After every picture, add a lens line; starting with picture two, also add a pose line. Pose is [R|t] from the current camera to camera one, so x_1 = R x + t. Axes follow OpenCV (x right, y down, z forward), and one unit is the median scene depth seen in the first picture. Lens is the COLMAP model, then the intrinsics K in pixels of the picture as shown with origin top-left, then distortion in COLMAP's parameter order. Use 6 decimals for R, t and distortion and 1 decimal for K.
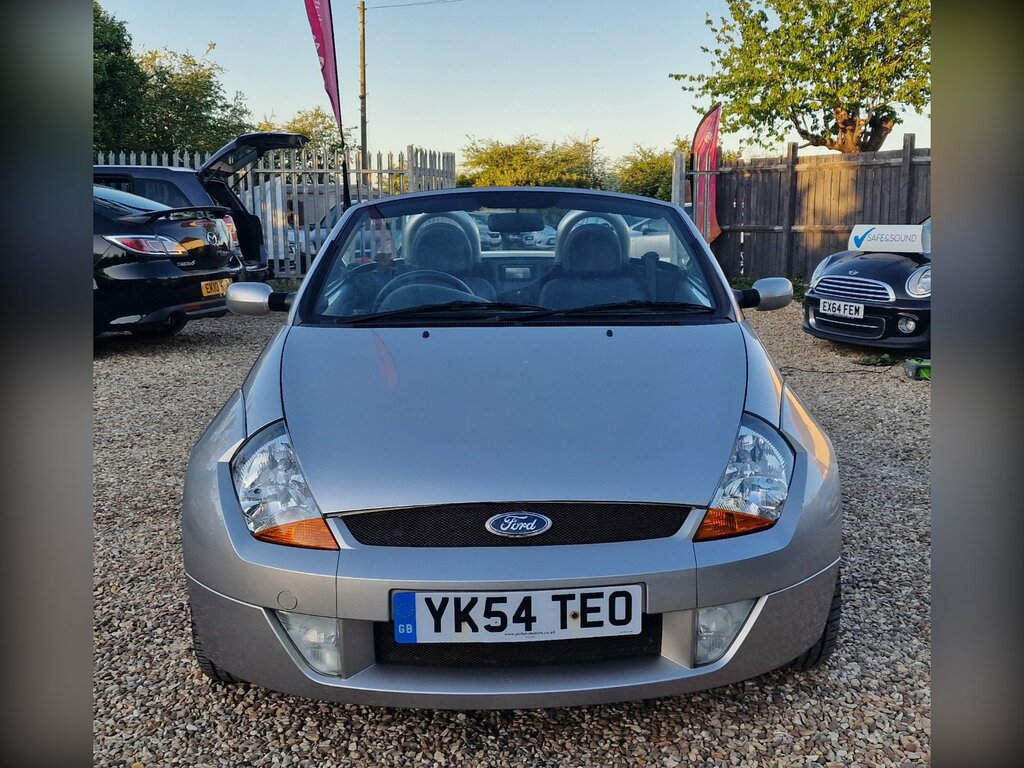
lens RADIAL K [[959.7, 0, 579.5], [0, 959.7, 387.7], [0, 0, 1]] dist [0.127898, -0.170841]
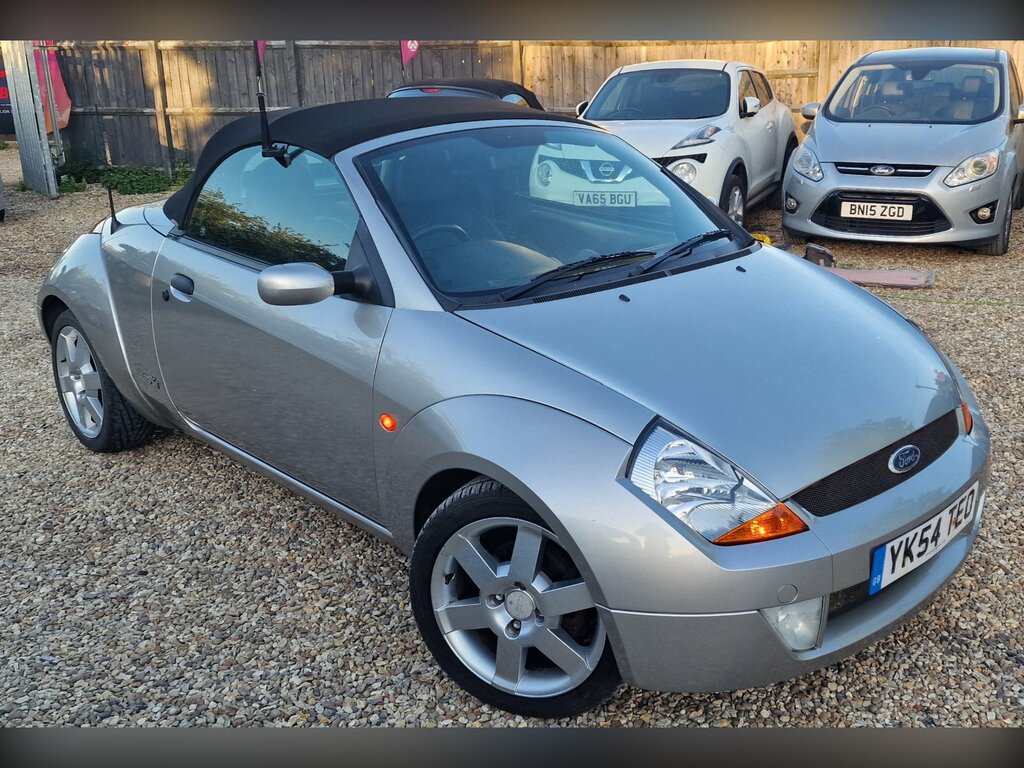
lens RADIAL K [[912.5, 0, 524.6], [0, 912.5, 370.7], [0, 0, 1]] dist [0.048596, -0.008969]
pose [[0.780042, -0.205317, 0.591084, -0.775177], [0.130198, 0.977216, 0.167622, -0.152919], [-0.612032, -0.053794, 0.789001, 0.348422]]
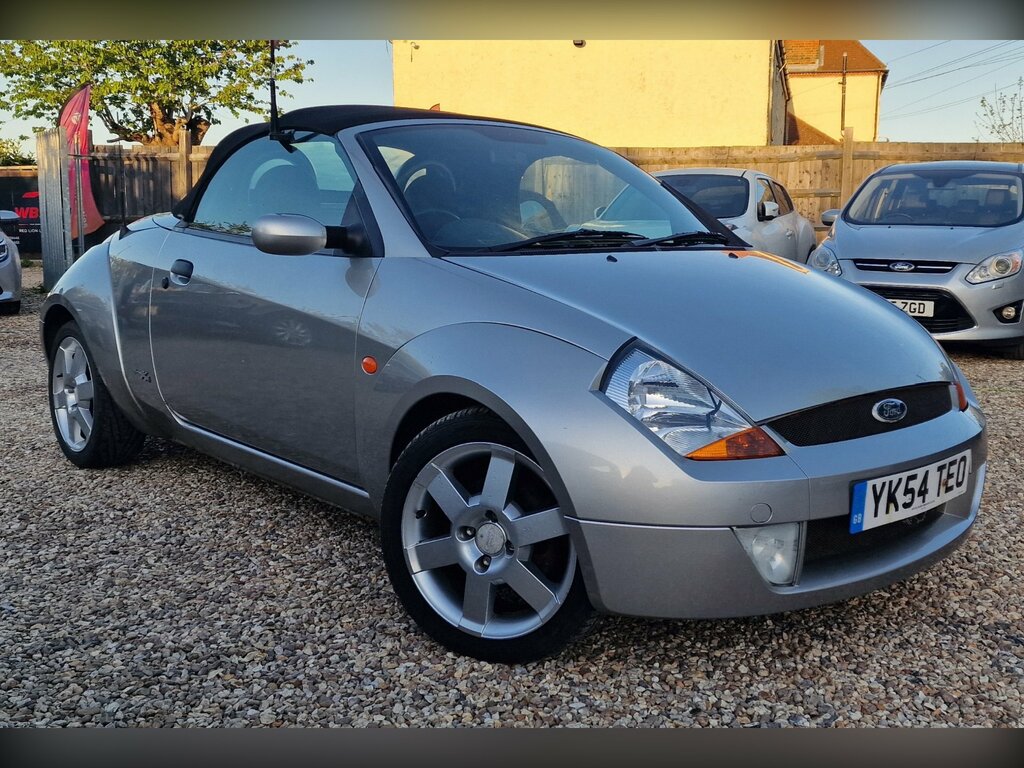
lens RADIAL K [[952.7, 0, 512.0], [0, 952.7, 384.0], [0, 0, 1]] dist [0.051806, -0.005905]
pose [[0.804679, -0.087459, 0.587233, -0.798482], [0.090223, 0.995617, 0.024649, 0.037958], [-0.586814, 0.033147, 0.809043, 0.297576]]
